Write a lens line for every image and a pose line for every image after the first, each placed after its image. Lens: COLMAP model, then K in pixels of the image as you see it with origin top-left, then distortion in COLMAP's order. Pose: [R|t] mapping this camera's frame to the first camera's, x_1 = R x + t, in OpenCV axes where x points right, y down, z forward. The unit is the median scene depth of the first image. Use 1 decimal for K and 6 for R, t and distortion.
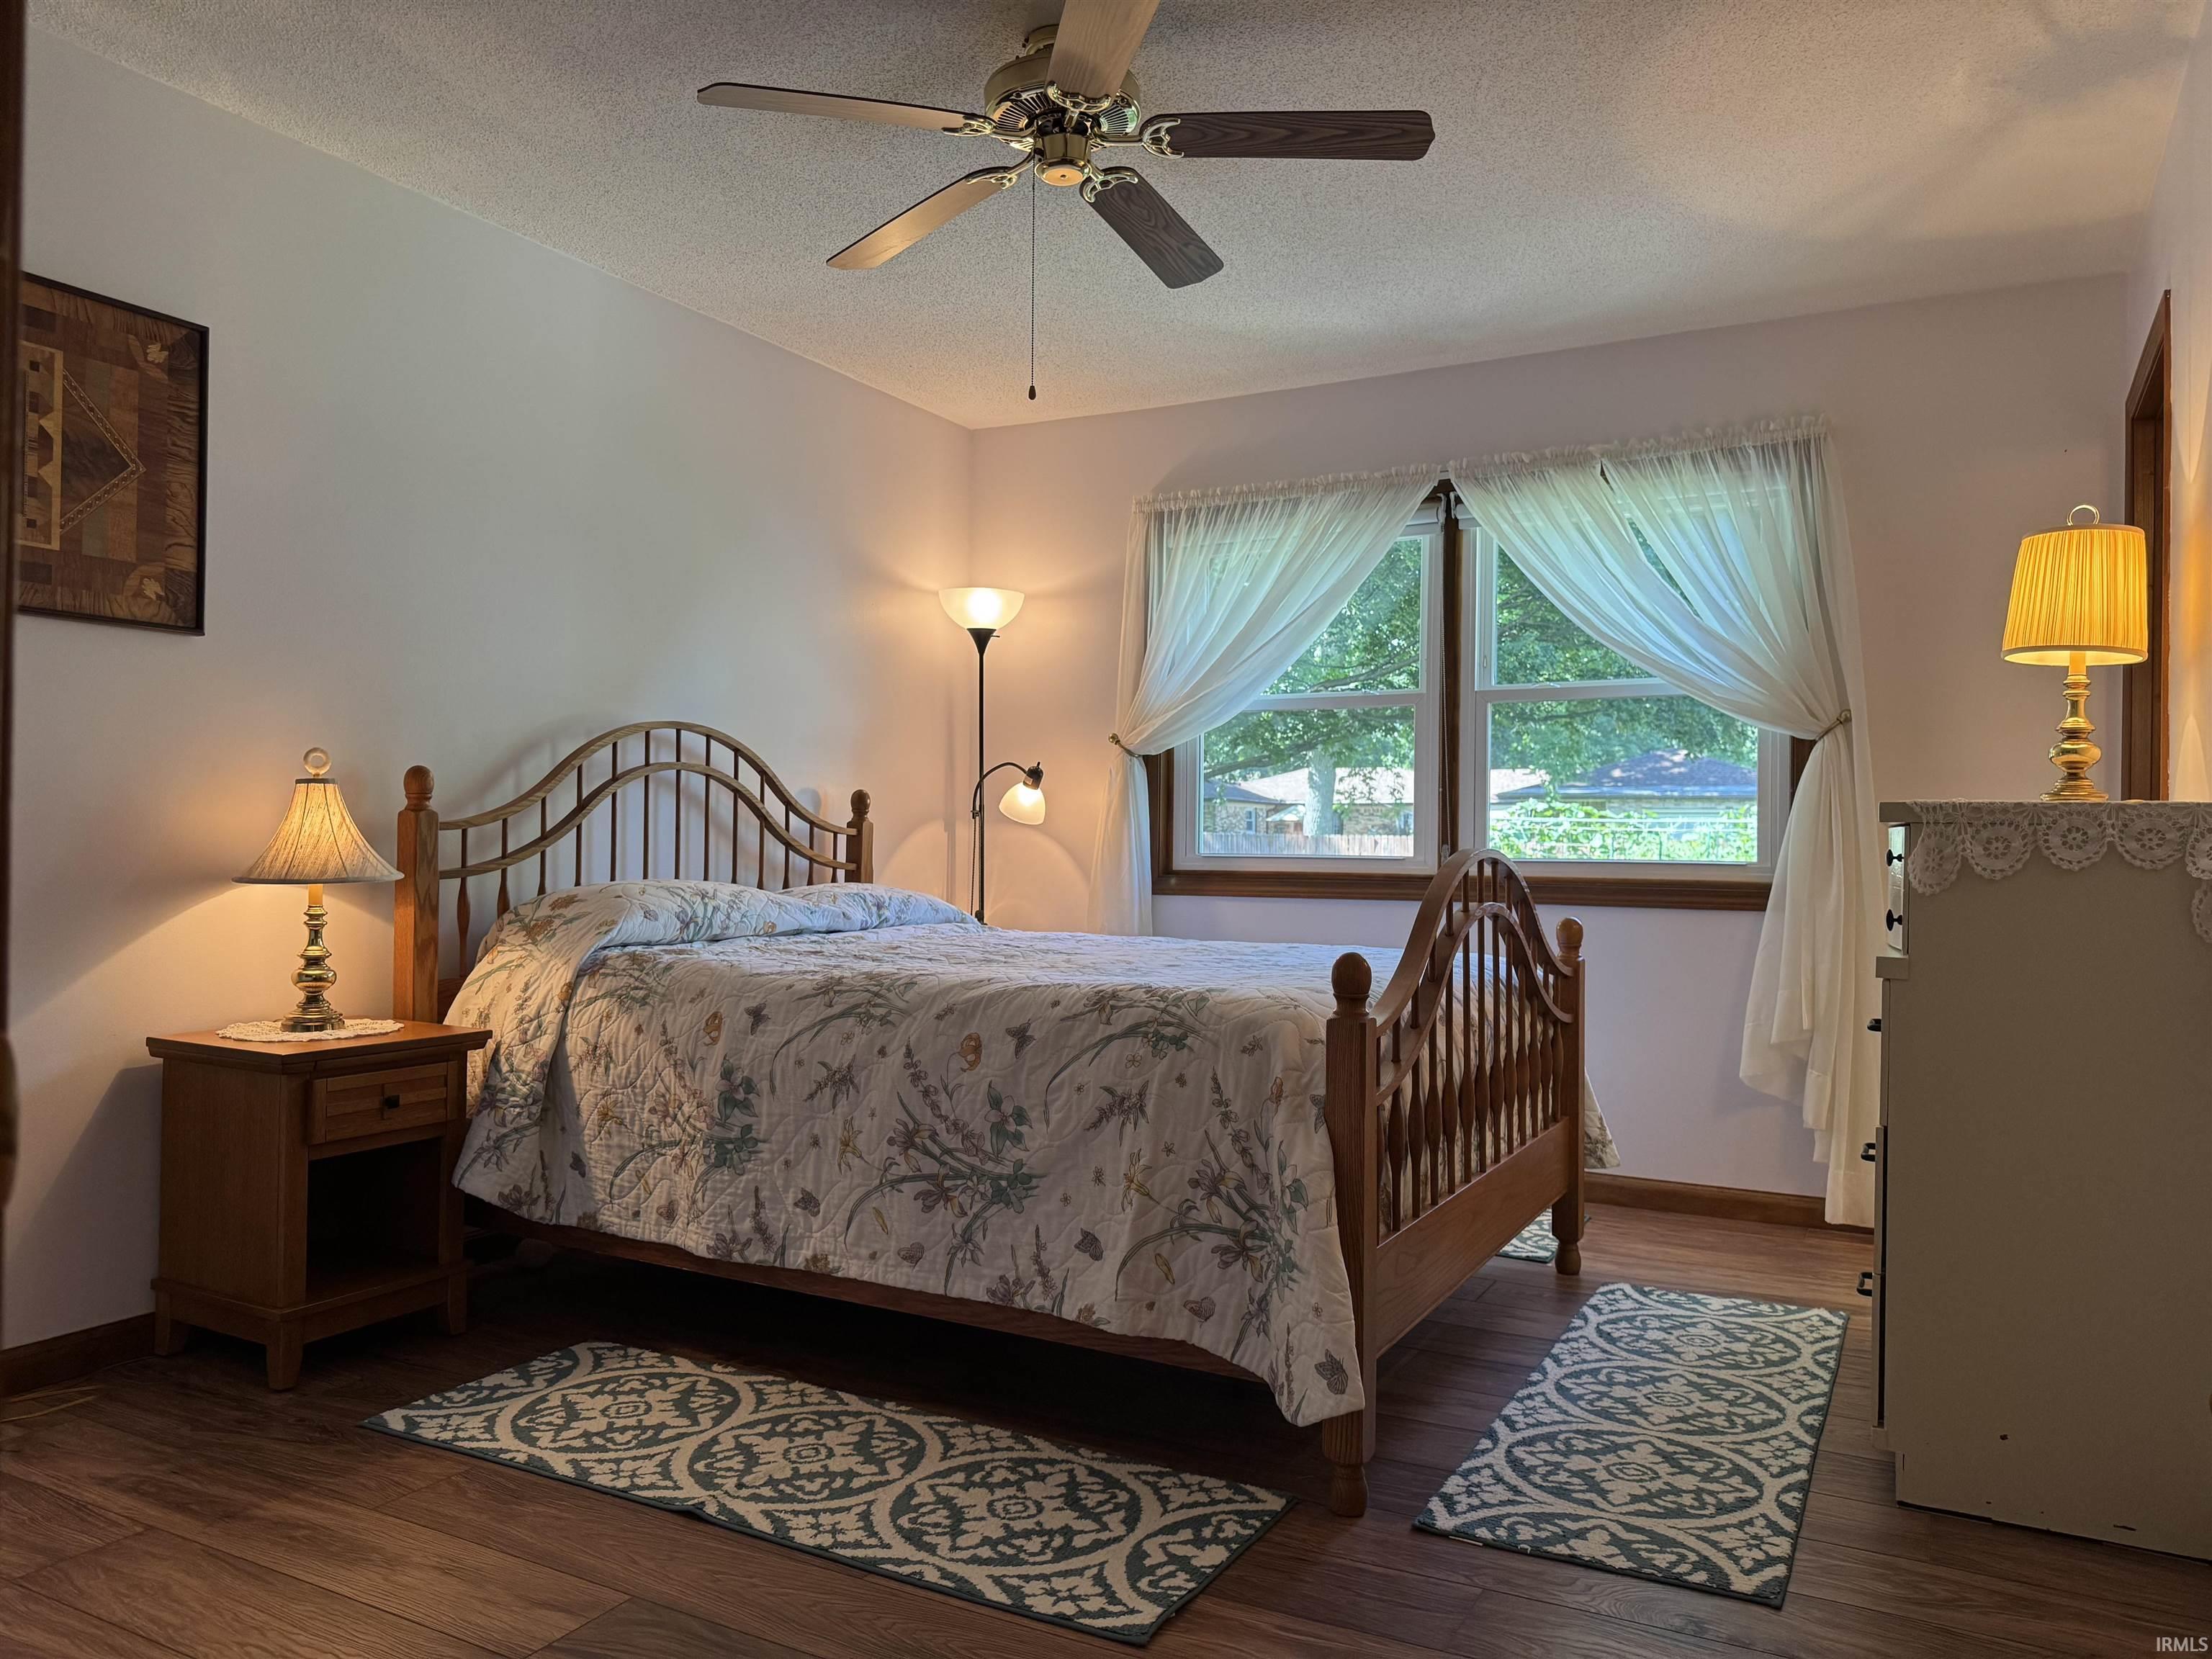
lens RADIAL K [[1562.9, 0, 1107.8], [0, 1562.9, 821.8], [0, 0, 1]] dist [0.013276, -0.013473]
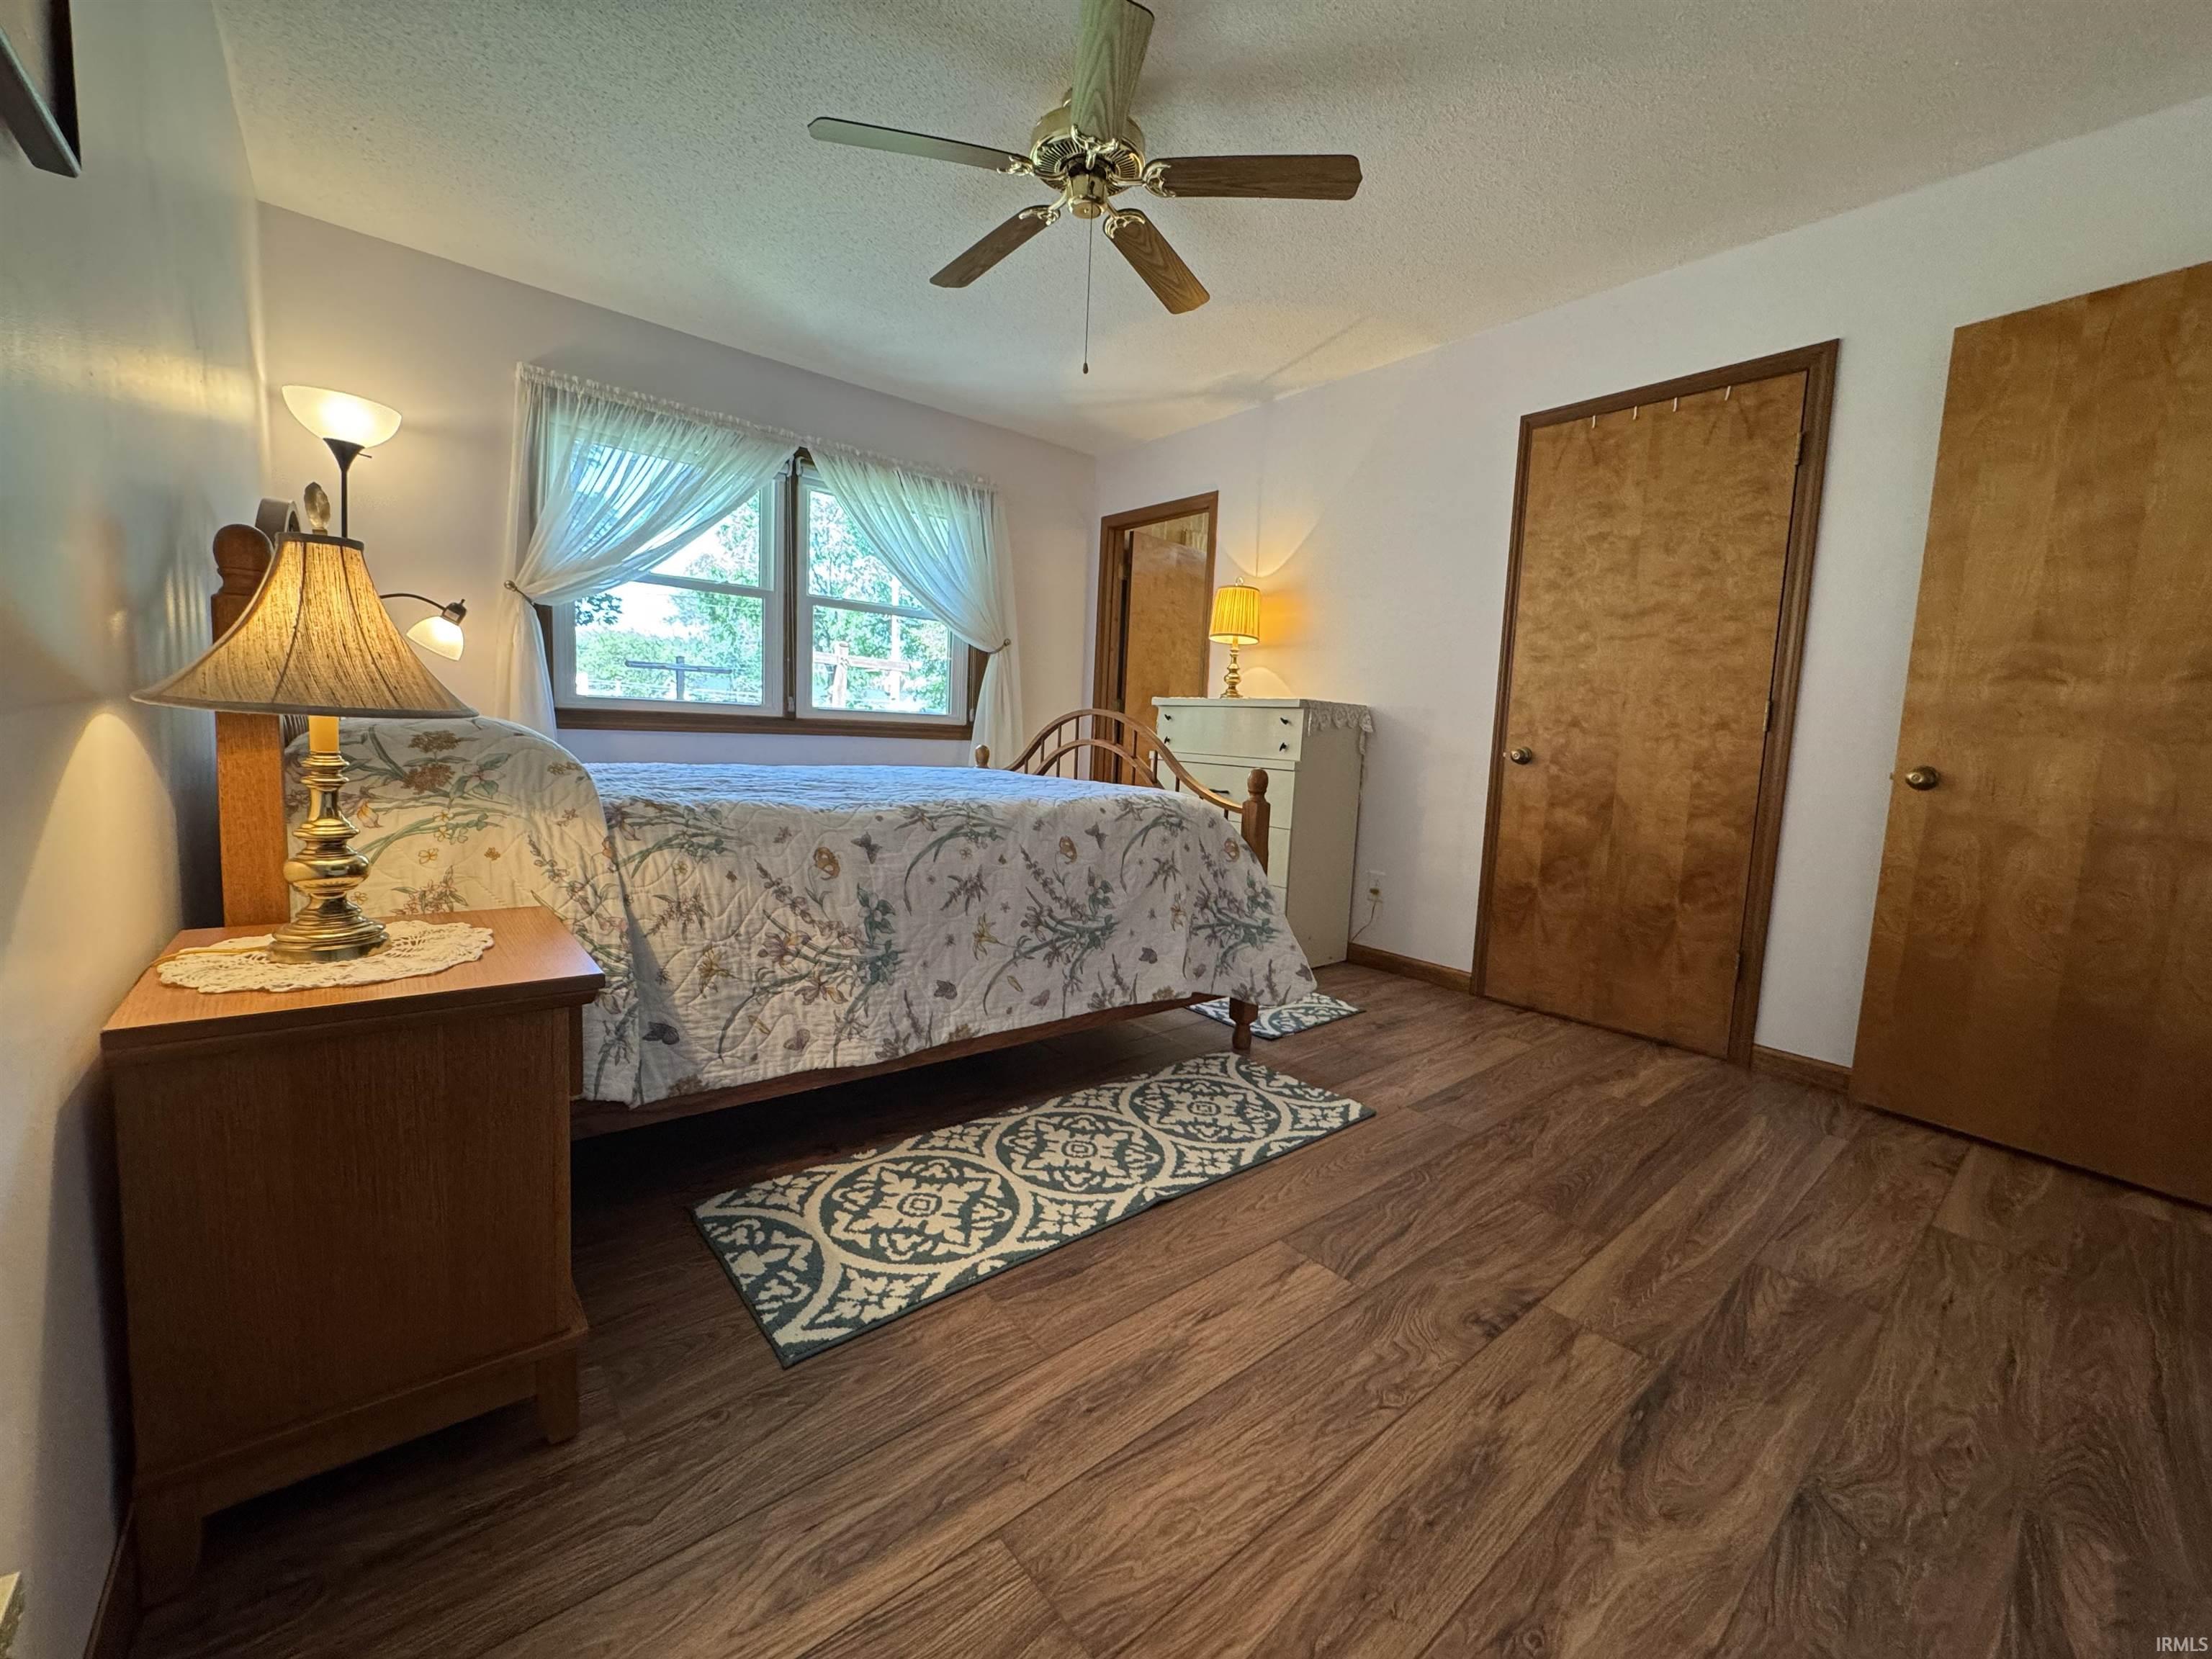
lens RADIAL K [[871.6, 0, 1105.3], [0, 871.6, 835.0], [0, 0, 1]] dist [-0.011476, 0.000751]
pose [[0.367905, -0.102117, 0.924239, -0.803488], [-0.061621, 0.989089, 0.133811, 0.026293], [-0.927819, -0.106182, 0.357599, 0.688907]]
